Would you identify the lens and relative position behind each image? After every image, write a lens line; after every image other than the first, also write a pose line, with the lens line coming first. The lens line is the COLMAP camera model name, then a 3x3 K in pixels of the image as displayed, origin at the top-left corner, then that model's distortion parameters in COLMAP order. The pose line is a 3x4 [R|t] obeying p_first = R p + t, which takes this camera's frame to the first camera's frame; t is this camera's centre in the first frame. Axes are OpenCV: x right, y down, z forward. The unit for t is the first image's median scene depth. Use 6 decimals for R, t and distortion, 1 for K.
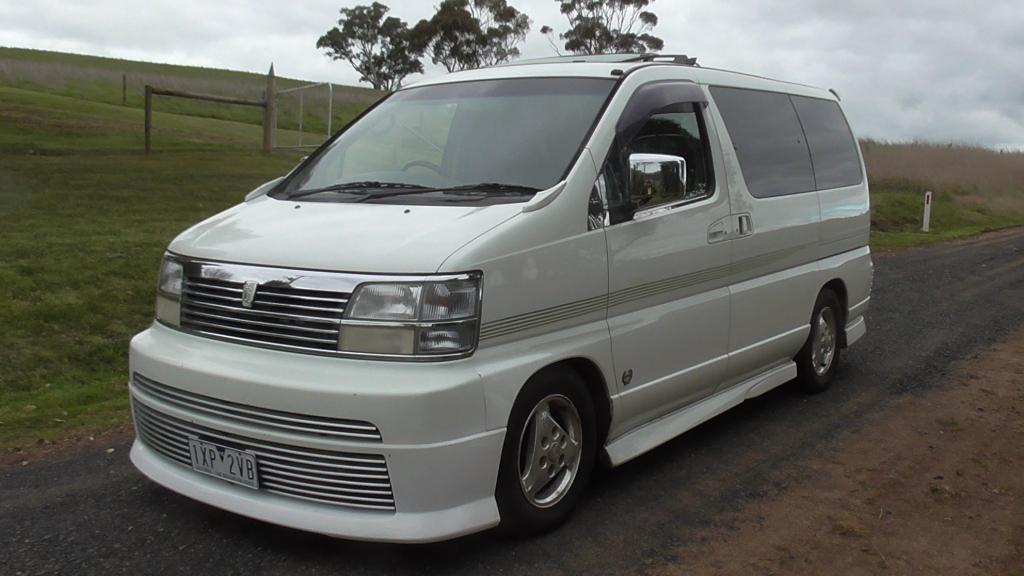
lens RADIAL K [[1027.4, 0, 511.8], [0, 1027.4, 291.4], [0, 0, 1]] dist [0.009047, 0.000000]
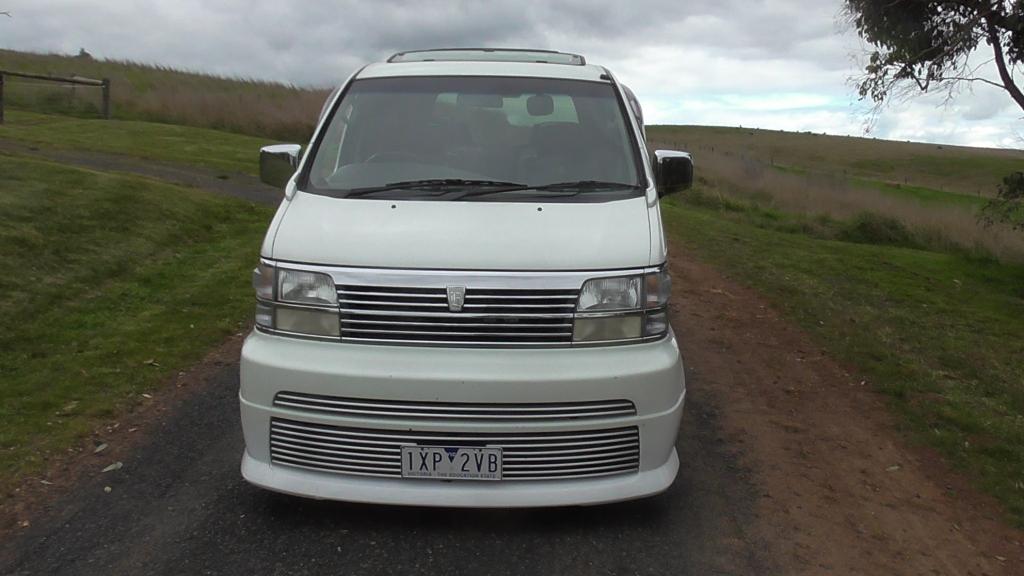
lens RADIAL K [[1027.4, 0, 512.3], [0, 1027.4, 284.9], [0, 0, 1]] dist [0.009047, 0.000000]
pose [[0.814367, -0.091160, 0.573145, -0.802031], [0.059929, 0.995516, 0.073187, -0.083680], [-0.577247, -0.025253, 0.816179, 0.121236]]
